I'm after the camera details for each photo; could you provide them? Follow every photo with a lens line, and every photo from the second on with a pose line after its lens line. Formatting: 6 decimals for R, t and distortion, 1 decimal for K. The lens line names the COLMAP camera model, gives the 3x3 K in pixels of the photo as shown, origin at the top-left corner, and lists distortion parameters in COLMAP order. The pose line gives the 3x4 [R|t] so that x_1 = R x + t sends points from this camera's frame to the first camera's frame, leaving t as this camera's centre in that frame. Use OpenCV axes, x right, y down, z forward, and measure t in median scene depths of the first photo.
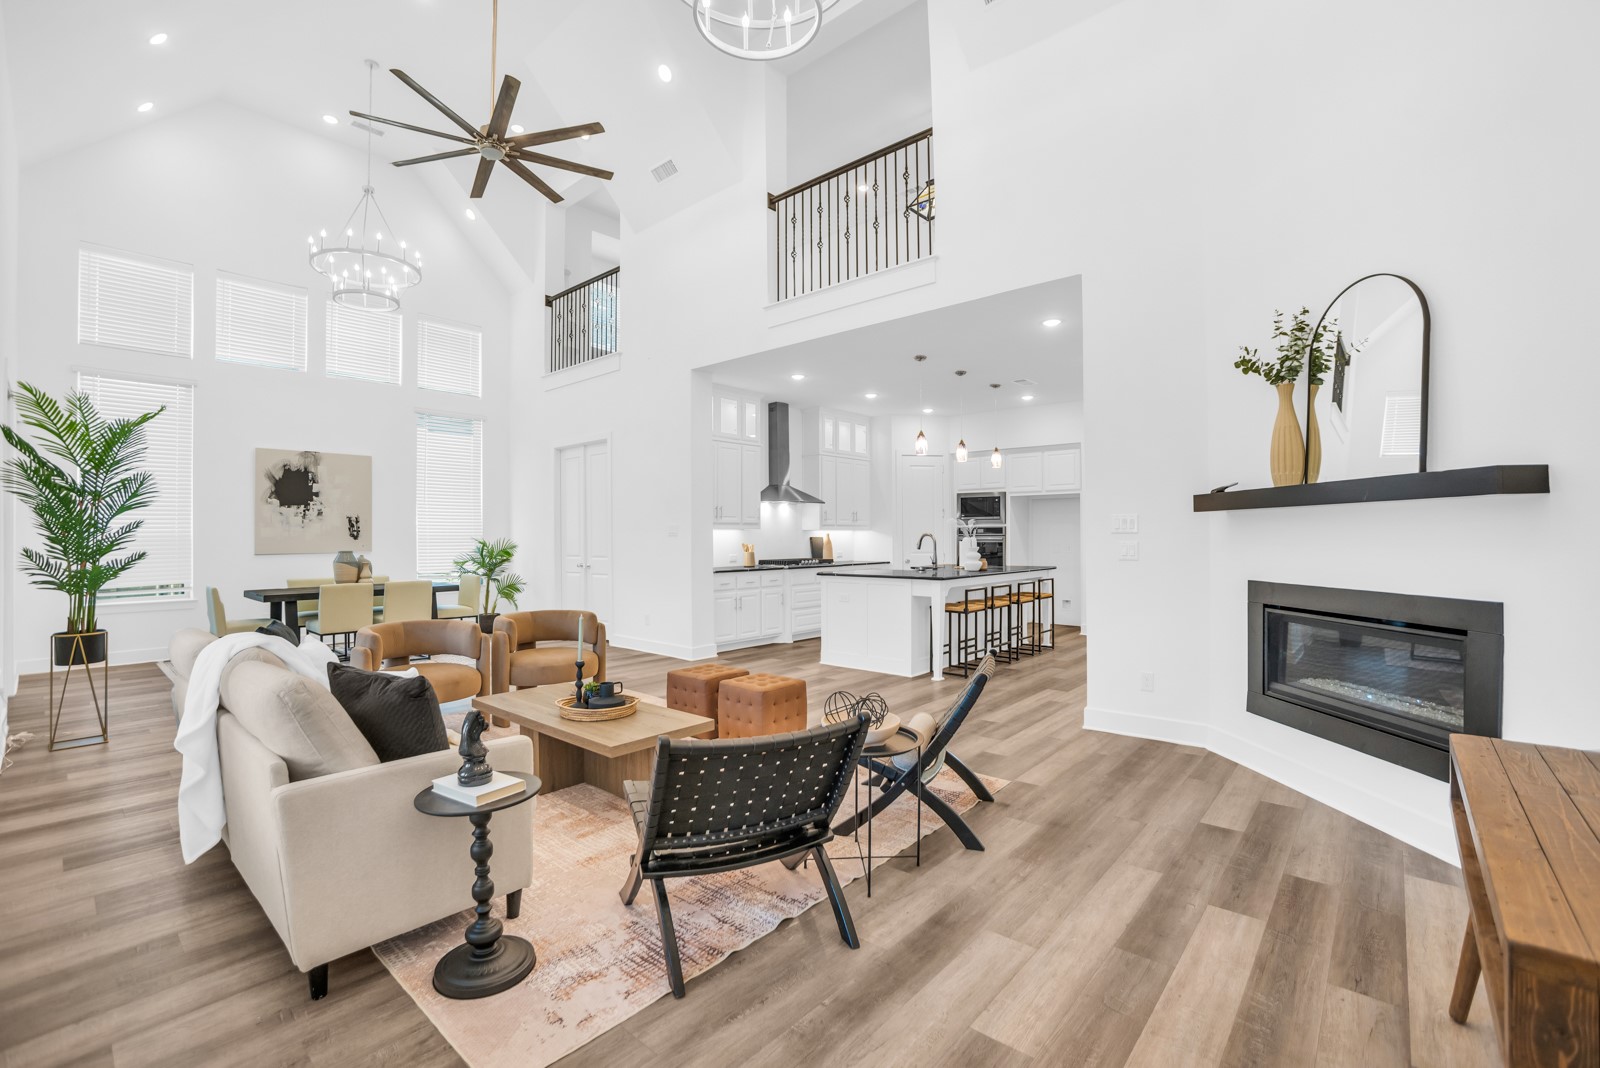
lens RADIAL K [[703.2, 0, 807.6], [0, 703.2, 532.6], [0, 0, 1]] dist [-0.048176, 0.015212]
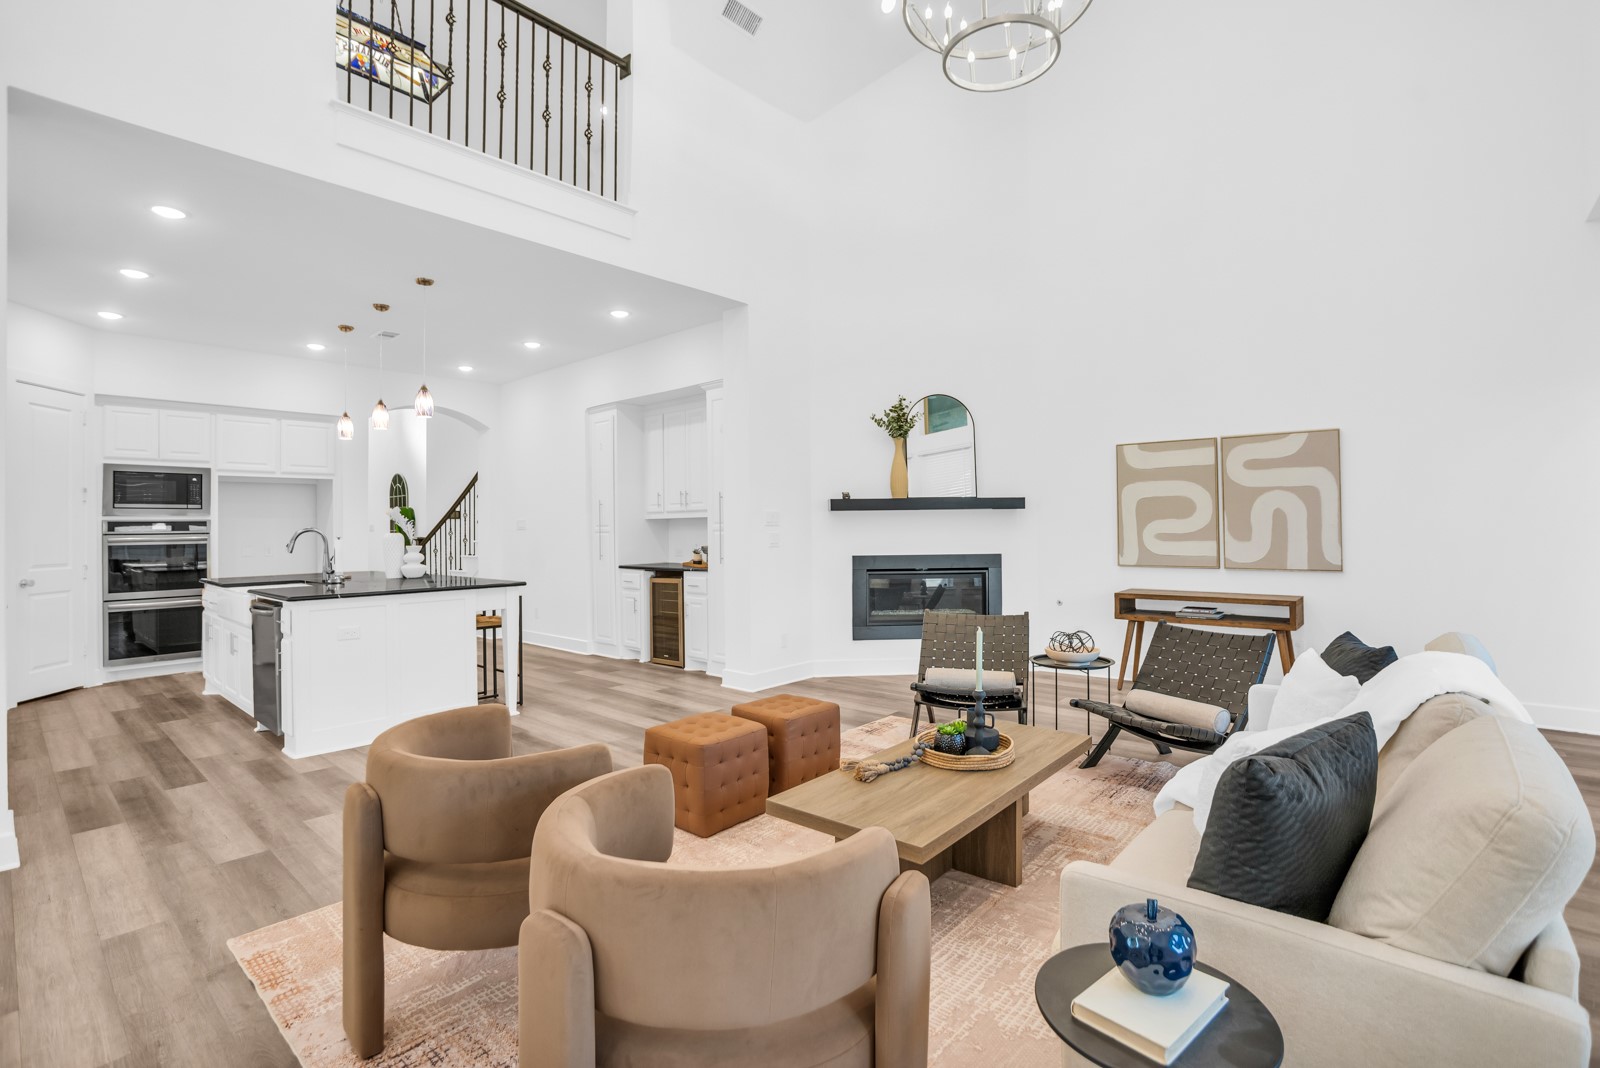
lens RADIAL K [[735.6, 0, 794.9], [0, 735.6, 529.4], [0, 0, 1]] dist [-0.052992, 0.000384]
pose [[0.003265, 0.001673, 0.999993, -0.496061], [0.005488, 0.999984, -0.001691, 0.005195], [-0.999980, 0.005494, 0.003255, 0.537807]]
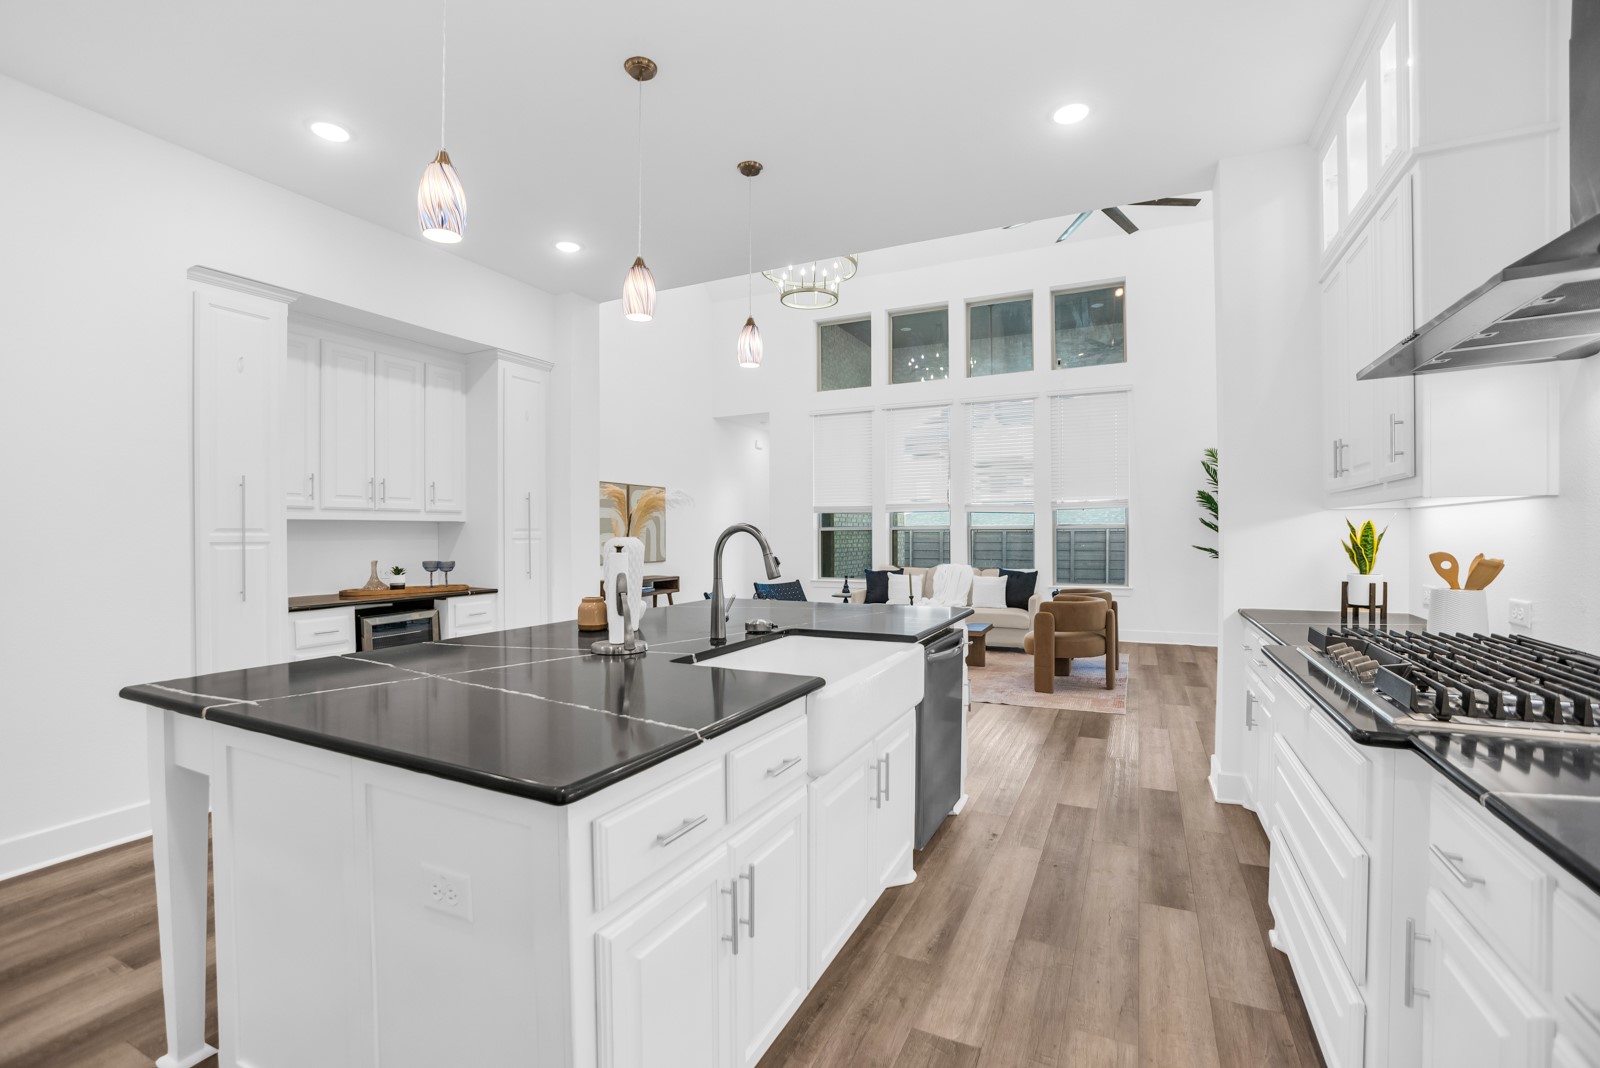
lens RADIAL K [[703.5, 0, 804.2], [0, 703.5, 537.7], [0, 0, 1]] dist [-0.021900, -0.000041]
pose [[-0.965032, 0.012831, -0.261820, 0.219291], [0.013305, 0.999911, -0.000036, 0.007127], [0.261796, -0.003518, -0.965117, 1.289153]]
